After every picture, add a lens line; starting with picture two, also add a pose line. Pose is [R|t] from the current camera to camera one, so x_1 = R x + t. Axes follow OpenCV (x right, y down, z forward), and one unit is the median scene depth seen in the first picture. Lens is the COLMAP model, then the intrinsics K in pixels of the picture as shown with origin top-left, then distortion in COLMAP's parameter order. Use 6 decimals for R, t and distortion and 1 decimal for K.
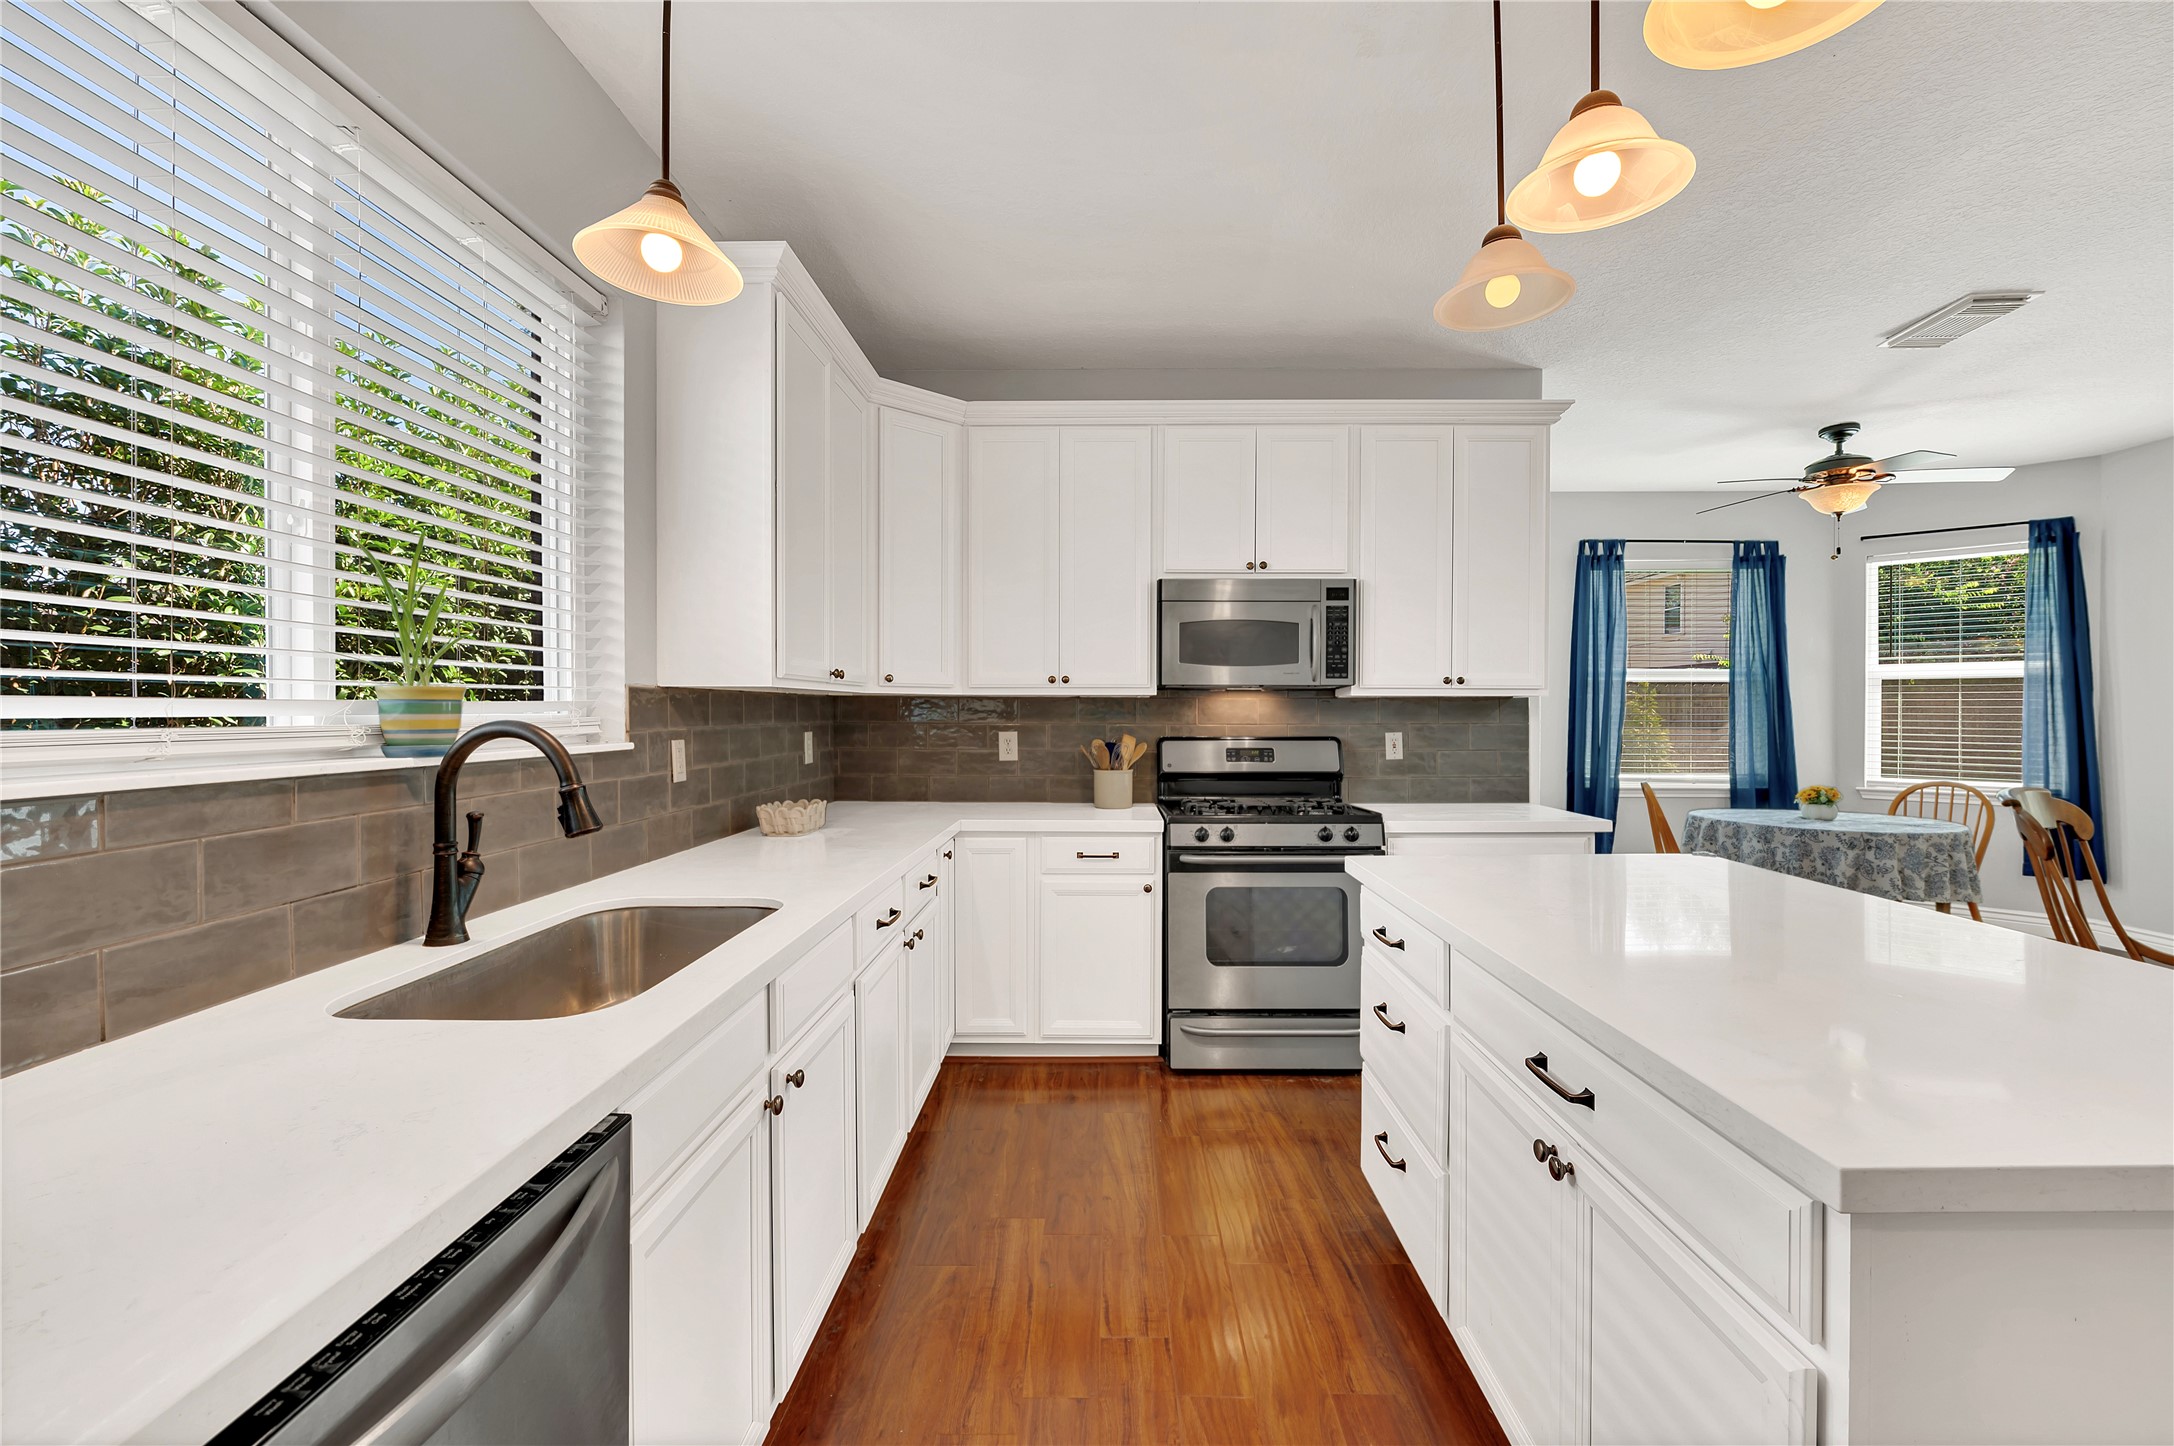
lens RADIAL K [[931.6, 0, 1113.7], [0, 931.6, 719.6], [0, 0, 1]] dist [-0.009389, 0.000098]
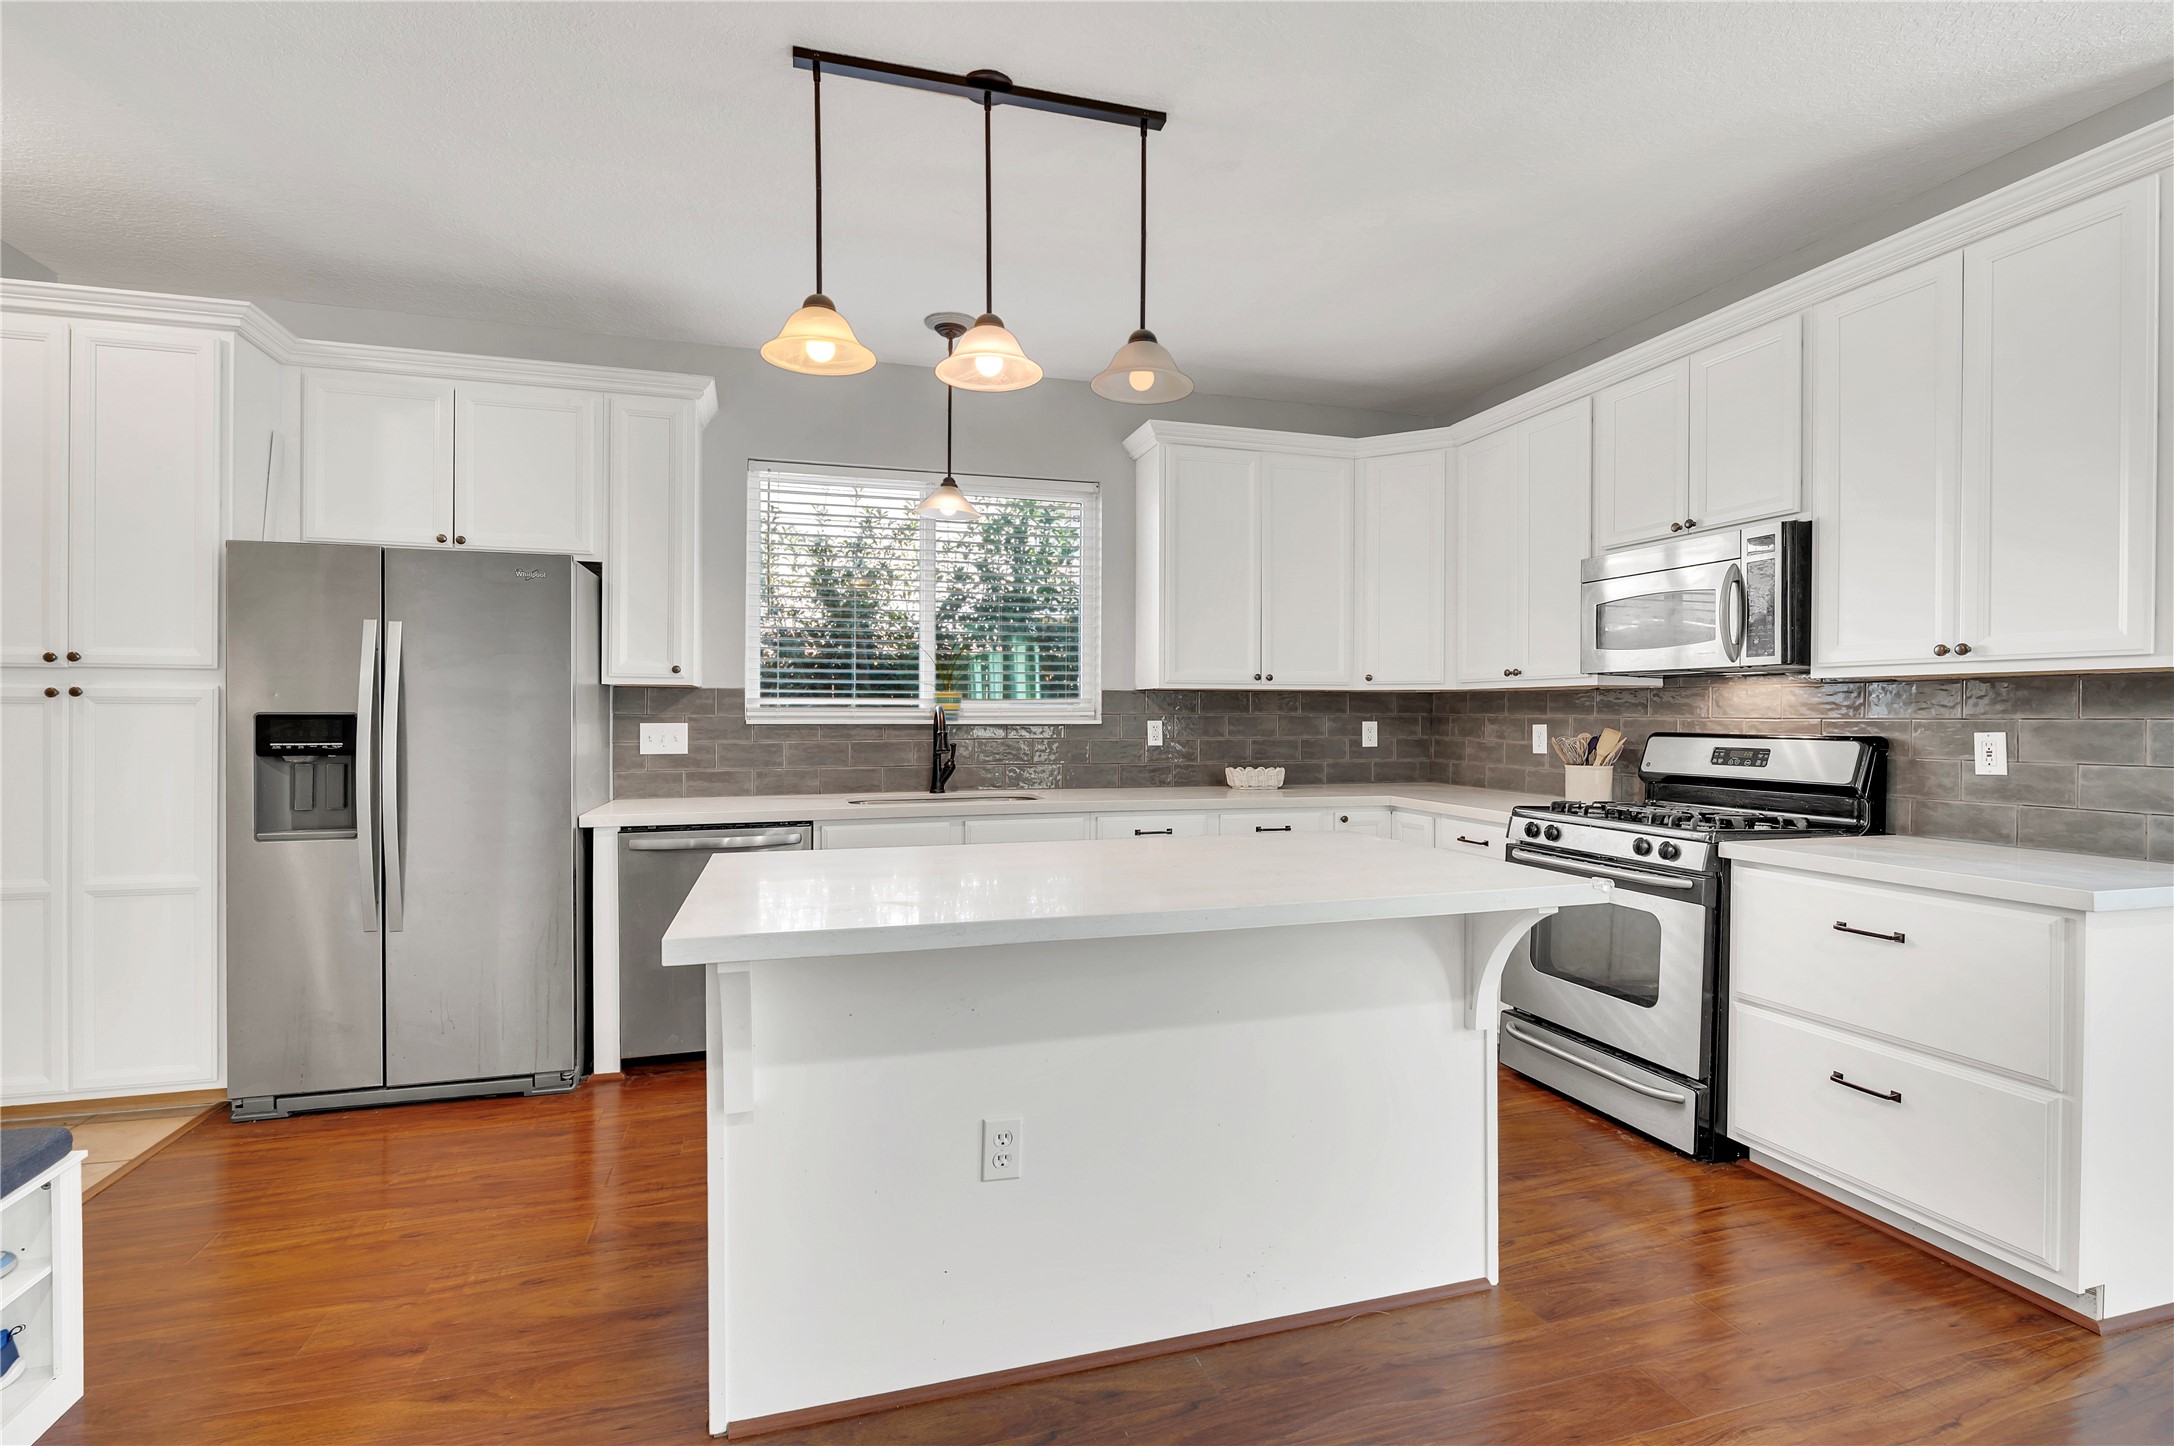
lens RADIAL K [[968.0, 0, 1097.4], [0, 968.0, 717.4], [0, 0, 1]] dist [-0.004431, -0.000149]
pose [[0.313663, 0.004324, -0.949524, 0.736494], [-0.011116, 0.999938, 0.000882, 0.009502], [0.949469, 0.010278, 0.313692, 0.217456]]
